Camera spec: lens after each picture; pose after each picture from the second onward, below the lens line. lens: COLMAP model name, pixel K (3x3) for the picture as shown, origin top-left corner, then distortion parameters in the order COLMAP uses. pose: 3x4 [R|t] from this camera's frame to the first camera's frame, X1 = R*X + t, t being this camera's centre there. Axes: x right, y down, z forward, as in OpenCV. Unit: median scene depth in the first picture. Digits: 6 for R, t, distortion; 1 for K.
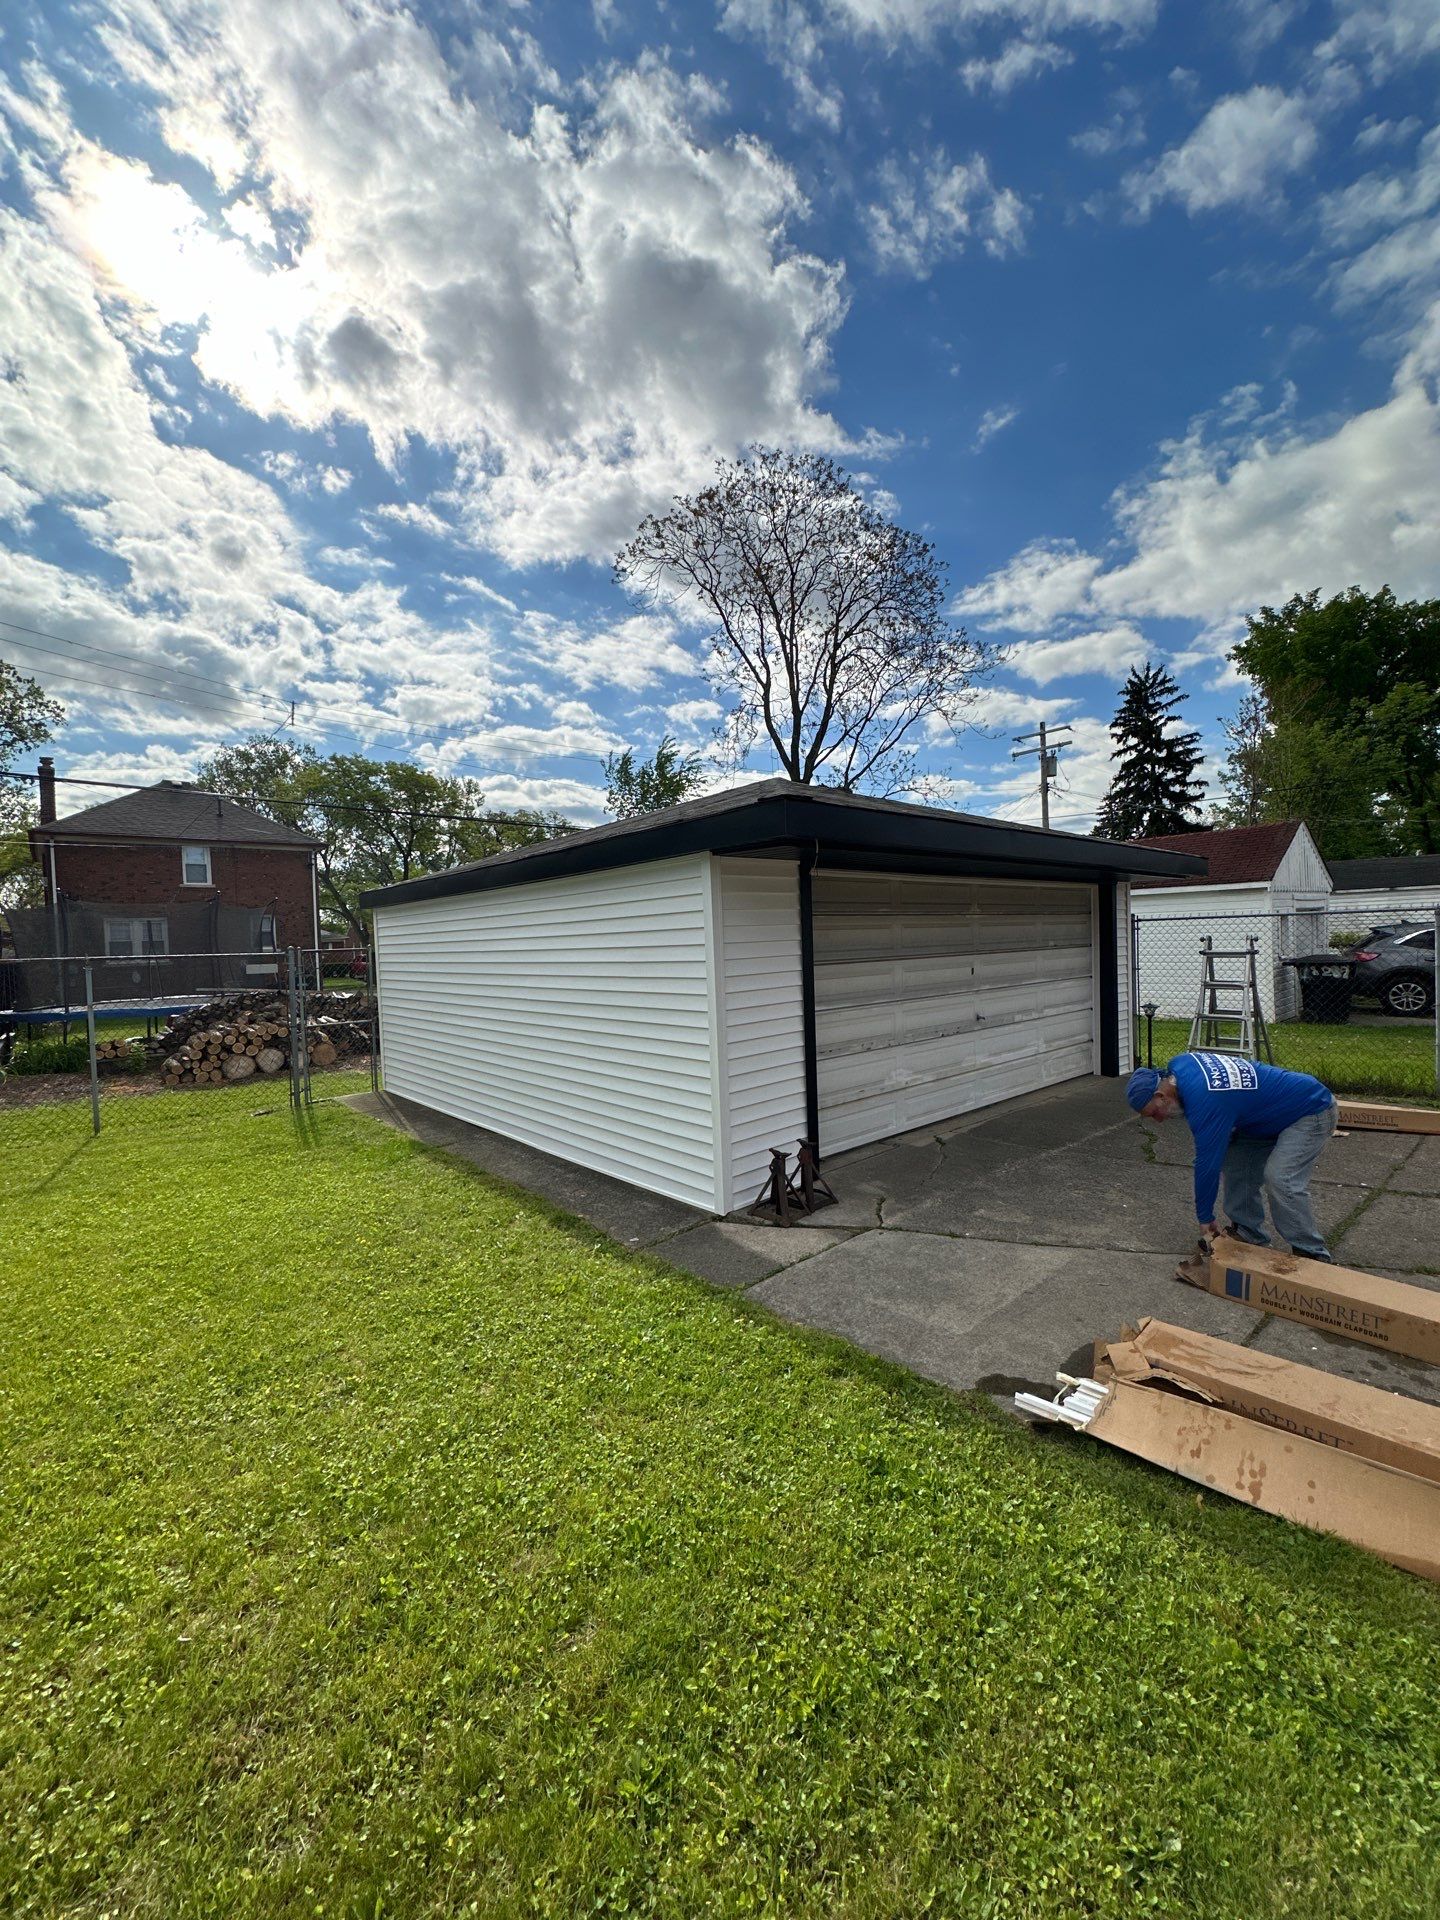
lens RADIAL K [[776.1, 0, 733.5], [0, 776.1, 959.4], [0, 0, 1]] dist [-0.001691, -0.000234]
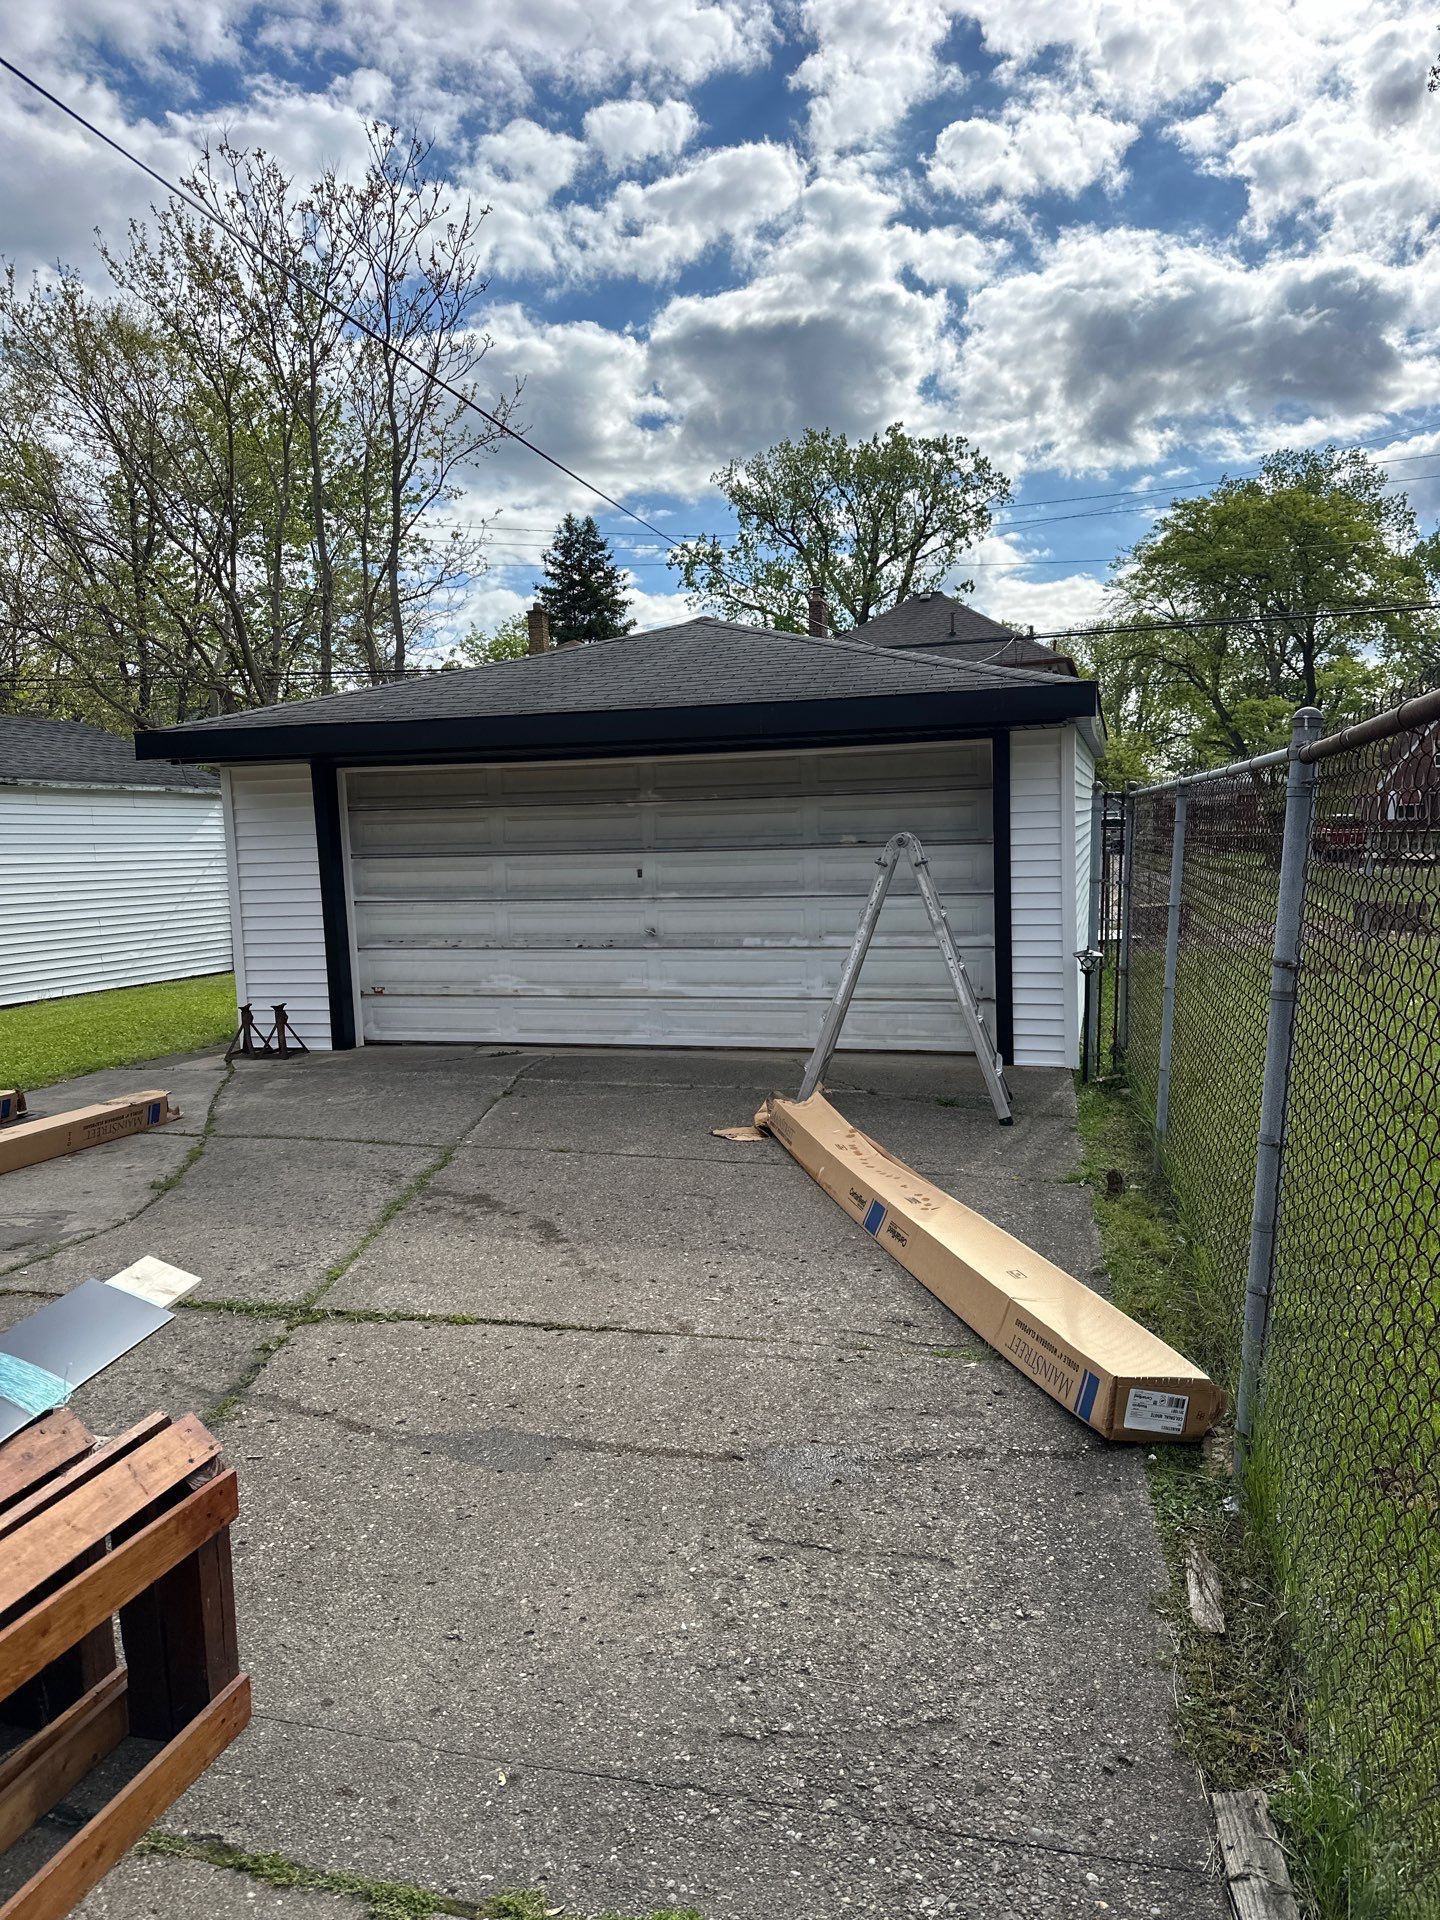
lens RADIAL K [[1358.8, 0, 719.4], [0, 1358.8, 964.9], [0, 0, 1]] dist [0.019608, 0.000341]
pose [[0.547001, 0.101960, -0.830900, 0.690145], [-0.013442, 0.993497, 0.113063, -0.022852], [0.837024, -0.050676, 0.544814, 0.135365]]
